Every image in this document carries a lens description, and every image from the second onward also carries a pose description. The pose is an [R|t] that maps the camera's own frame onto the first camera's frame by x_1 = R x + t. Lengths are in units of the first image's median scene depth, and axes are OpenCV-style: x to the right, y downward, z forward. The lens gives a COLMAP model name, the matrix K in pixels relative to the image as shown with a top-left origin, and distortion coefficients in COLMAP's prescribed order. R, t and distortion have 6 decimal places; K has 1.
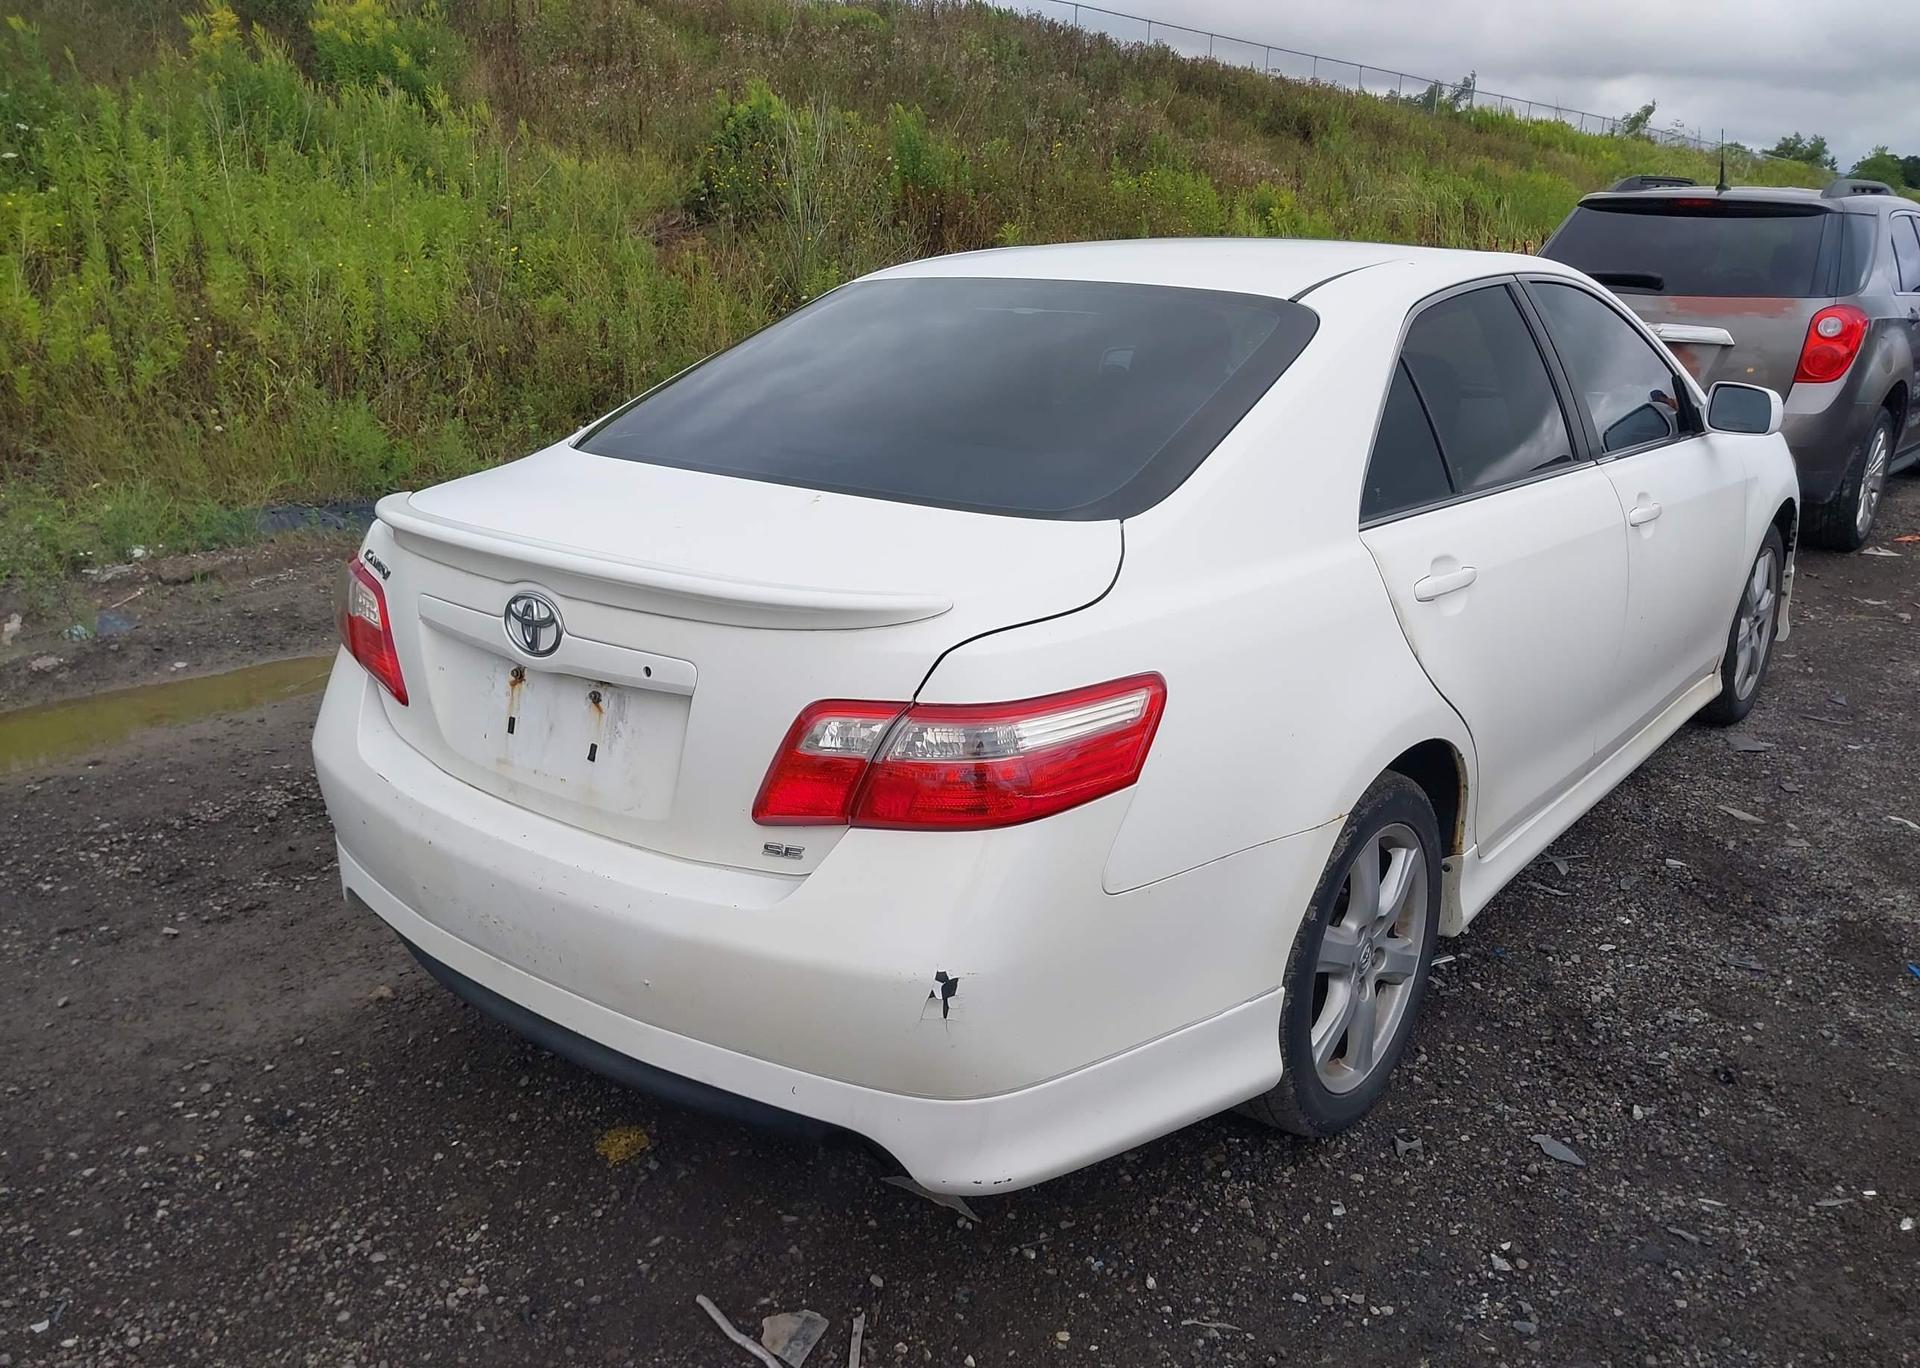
lens RADIAL K [[1520.2, 0, 961.9], [0, 1520.2, 680.9], [0, 0, 1]] dist [0.034289, -0.036863]
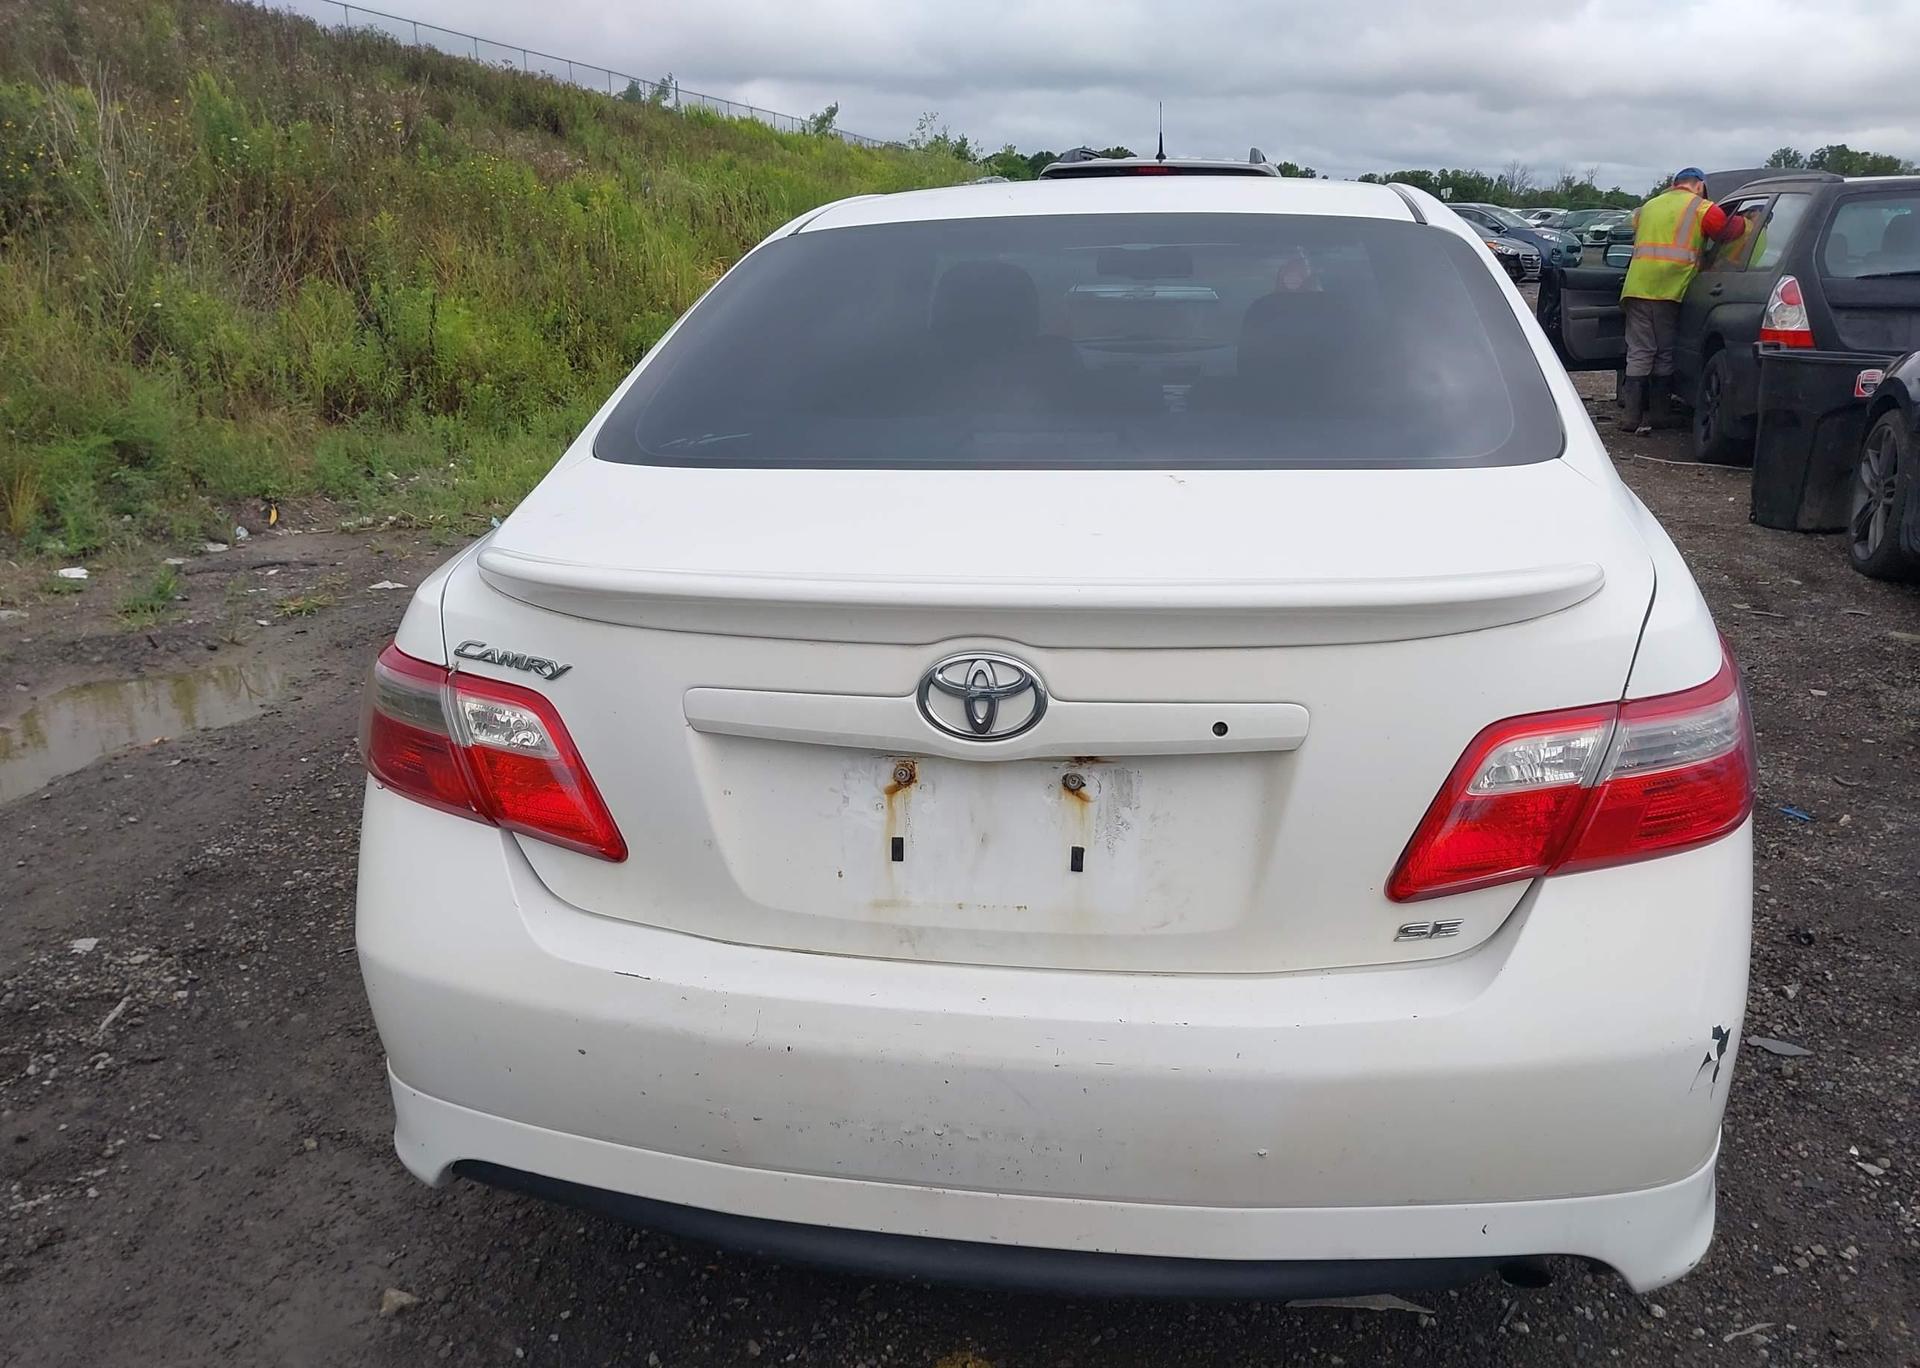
lens RADIAL K [[1520.2, 0, 966.4], [0, 1520.2, 675.5], [0, 0, 1]] dist [0.034289, -0.036863]
pose [[0.875489, -0.161501, 0.455451, -0.509711], [0.163295, 0.985931, 0.035713, -0.061315], [-0.454811, 0.043106, 0.889544, 0.330295]]
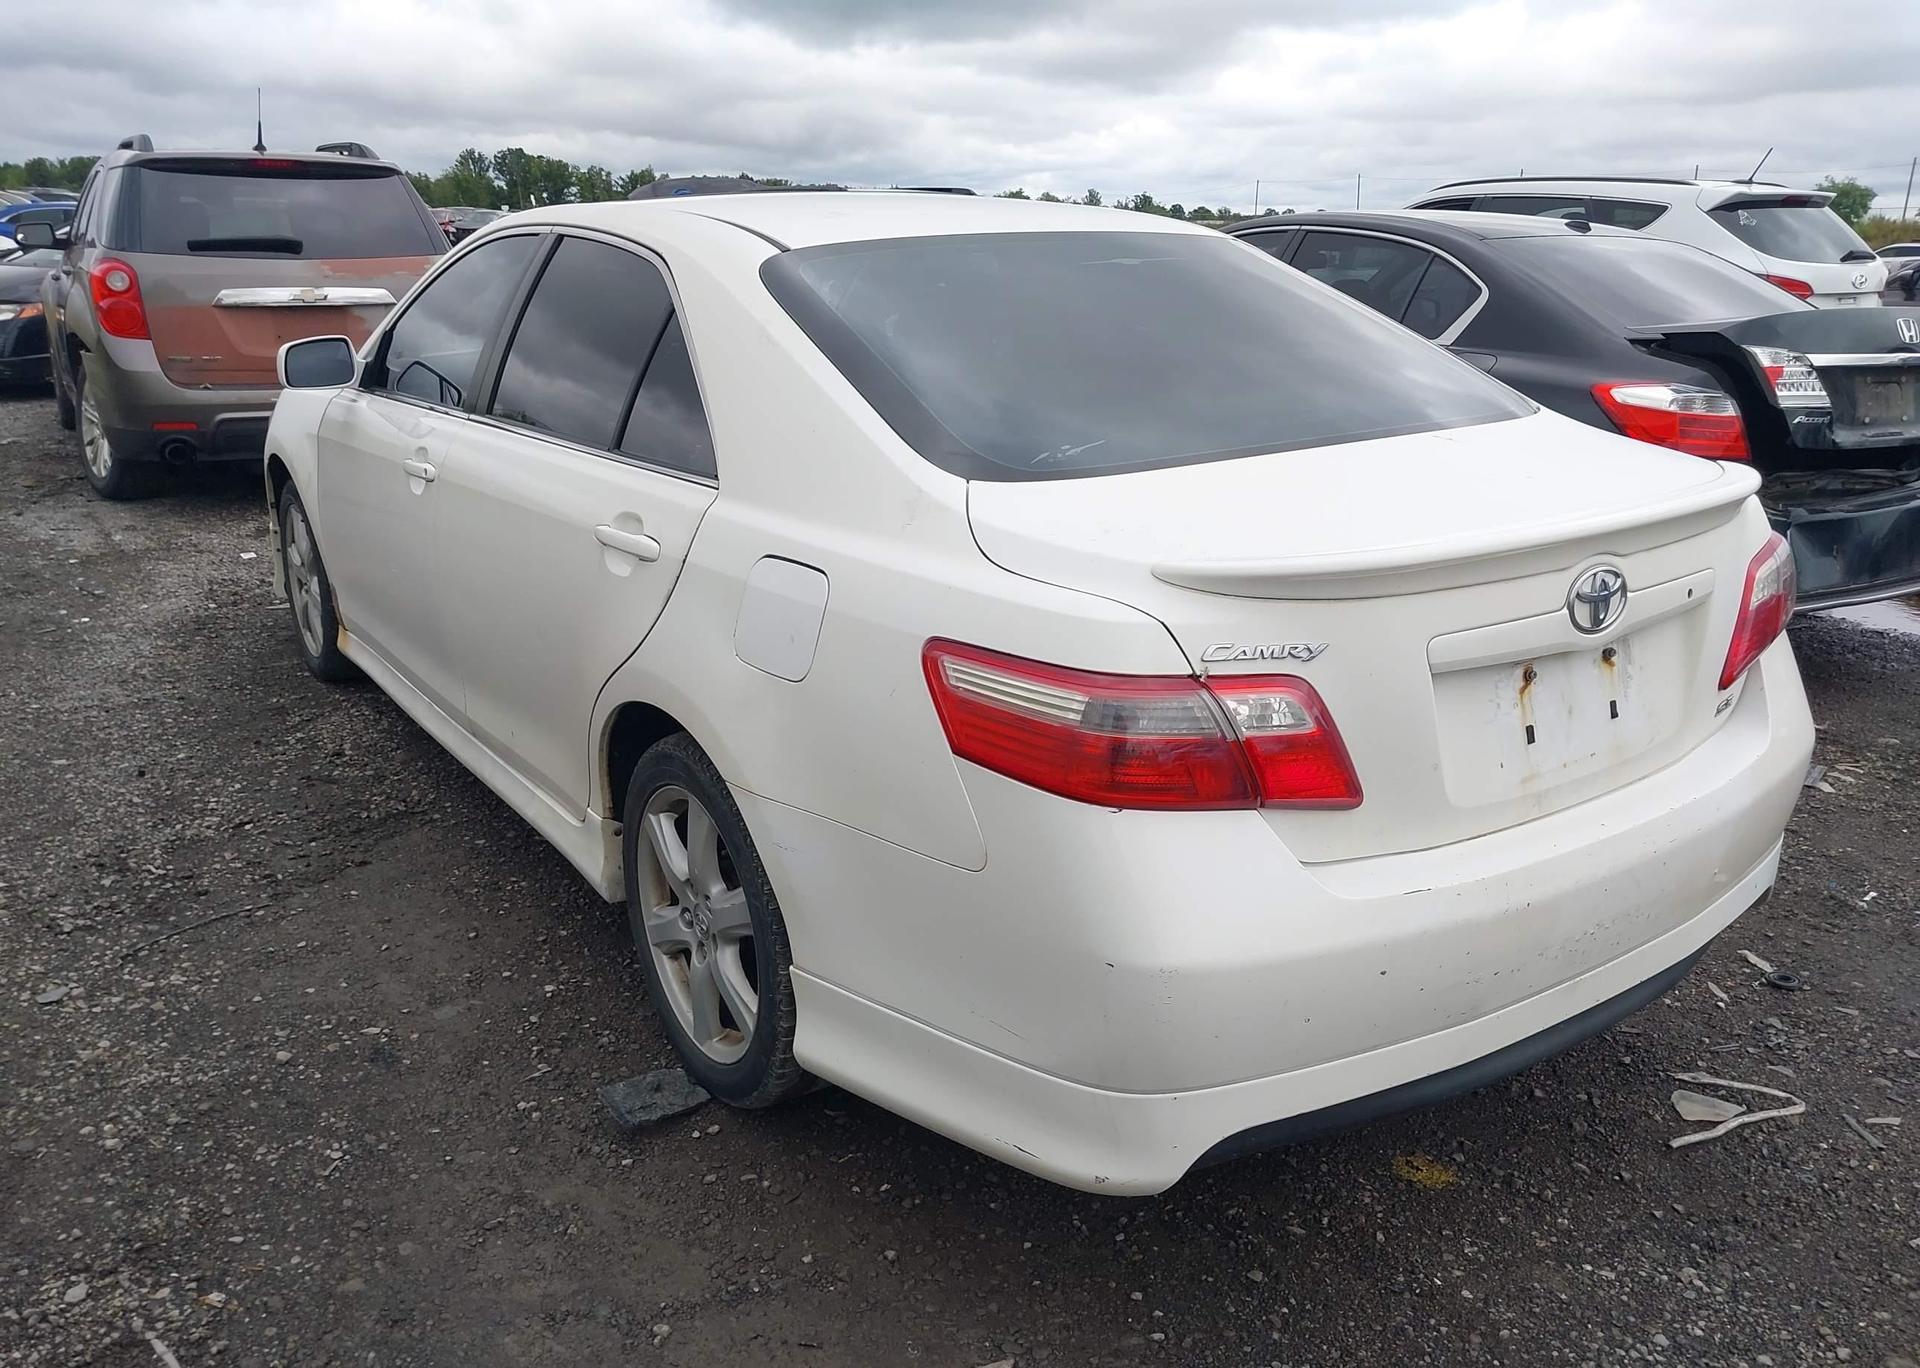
lens RADIAL K [[1520.2, 0, 967.3], [0, 1520.2, 679.7], [0, 0, 1]] dist [0.034289, -0.036863]
pose [[0.290125, -0.296609, 0.909863, -1.065046], [0.280529, 0.935349, 0.215467, -0.254459], [-0.914949, 0.192731, 0.354575, 0.875989]]
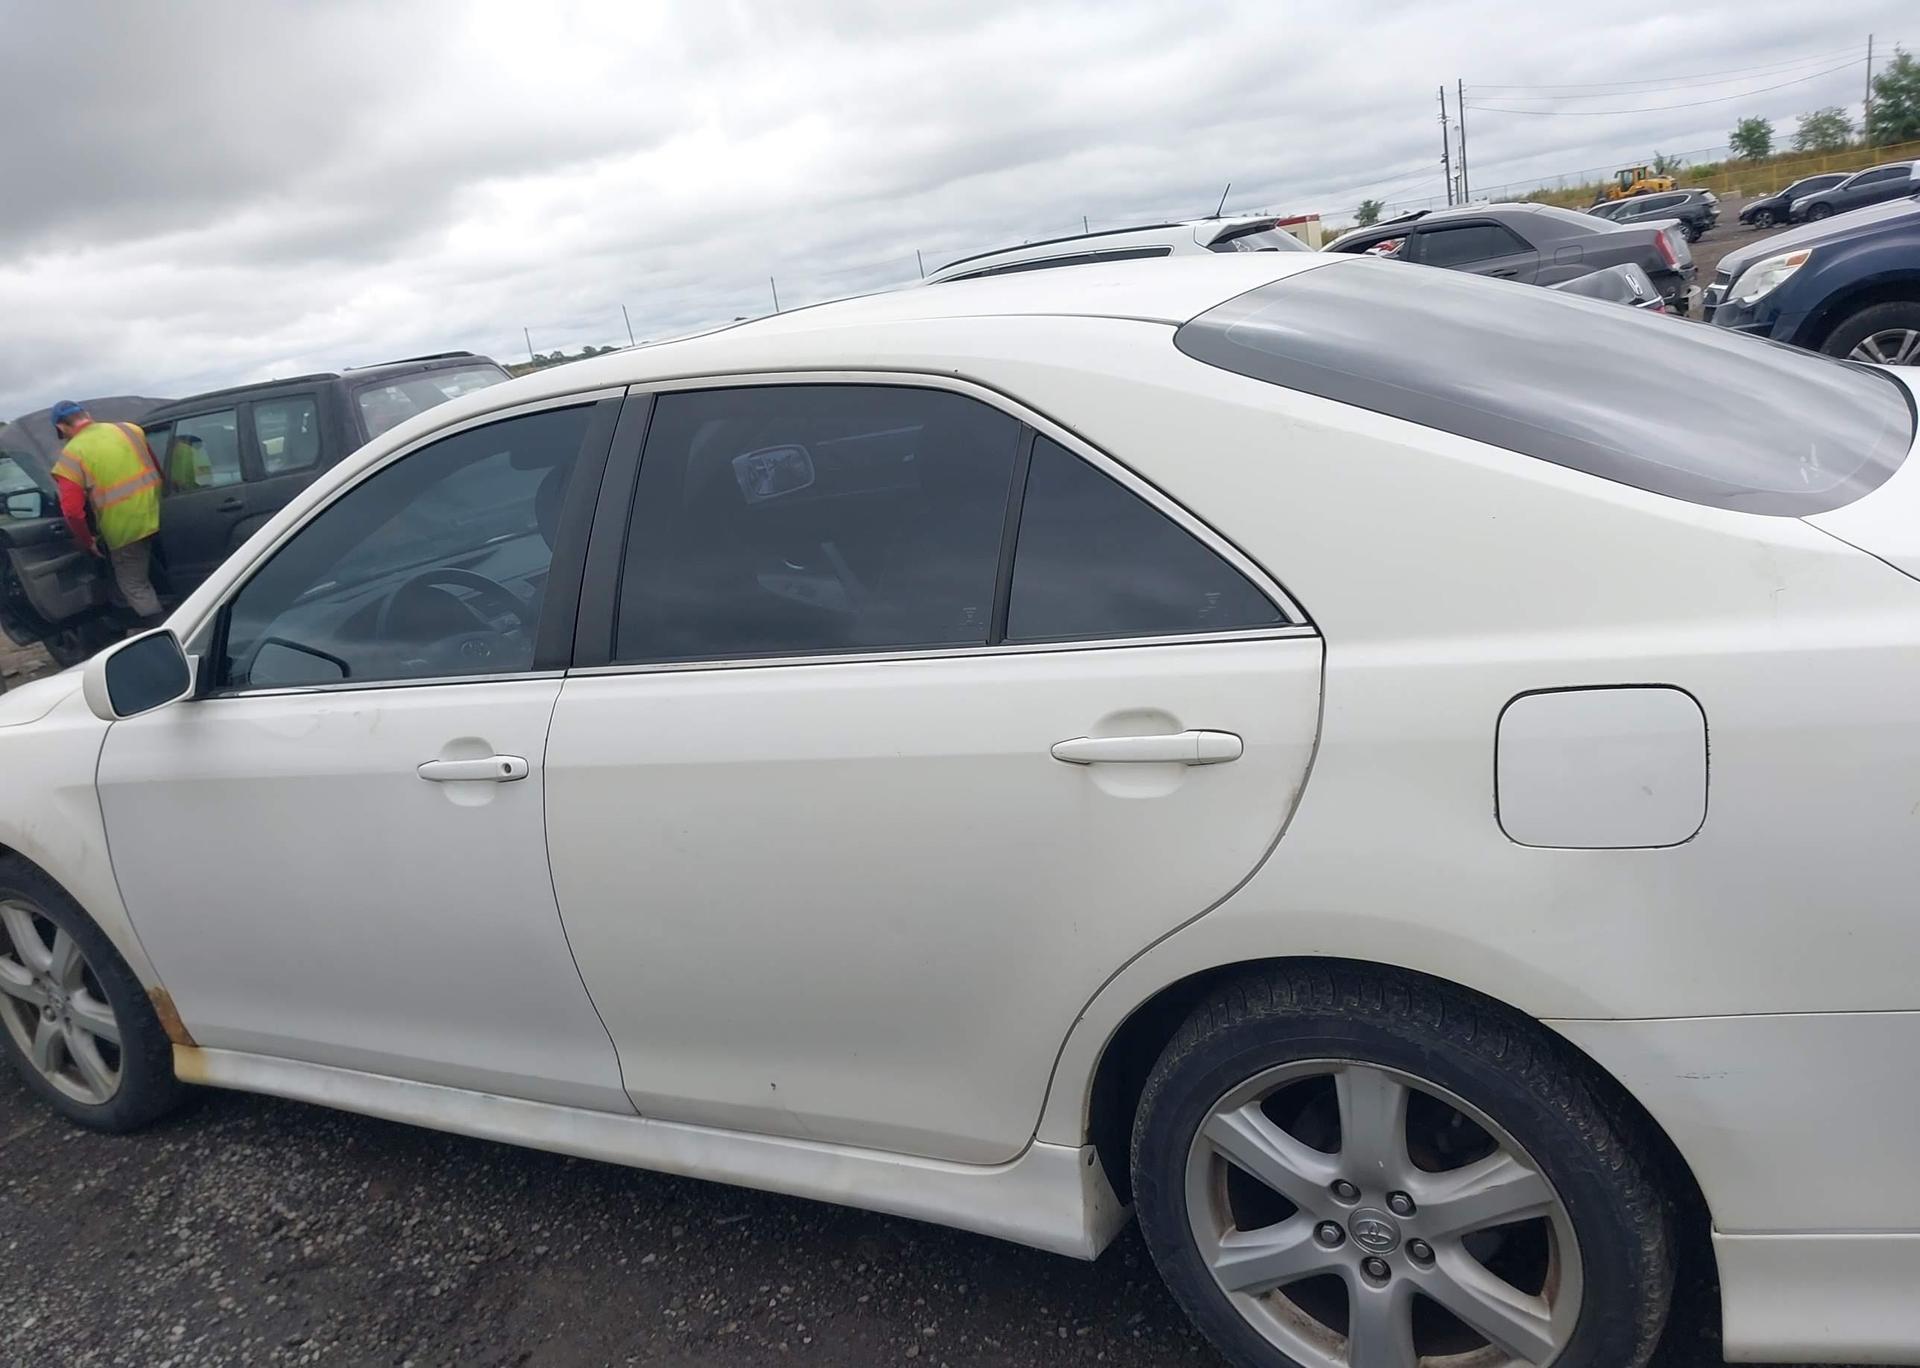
lens RADIAL K [[1520.2, 0, 955.7], [0, 1520.2, 716.6], [0, 0, 1]] dist [0.034289, -0.036863]
pose [[-0.163013, -0.259115, 0.951991, -0.840083], [0.439403, 0.844855, 0.305196, -0.454649], [-0.883375, 0.468059, -0.023867, 1.512375]]
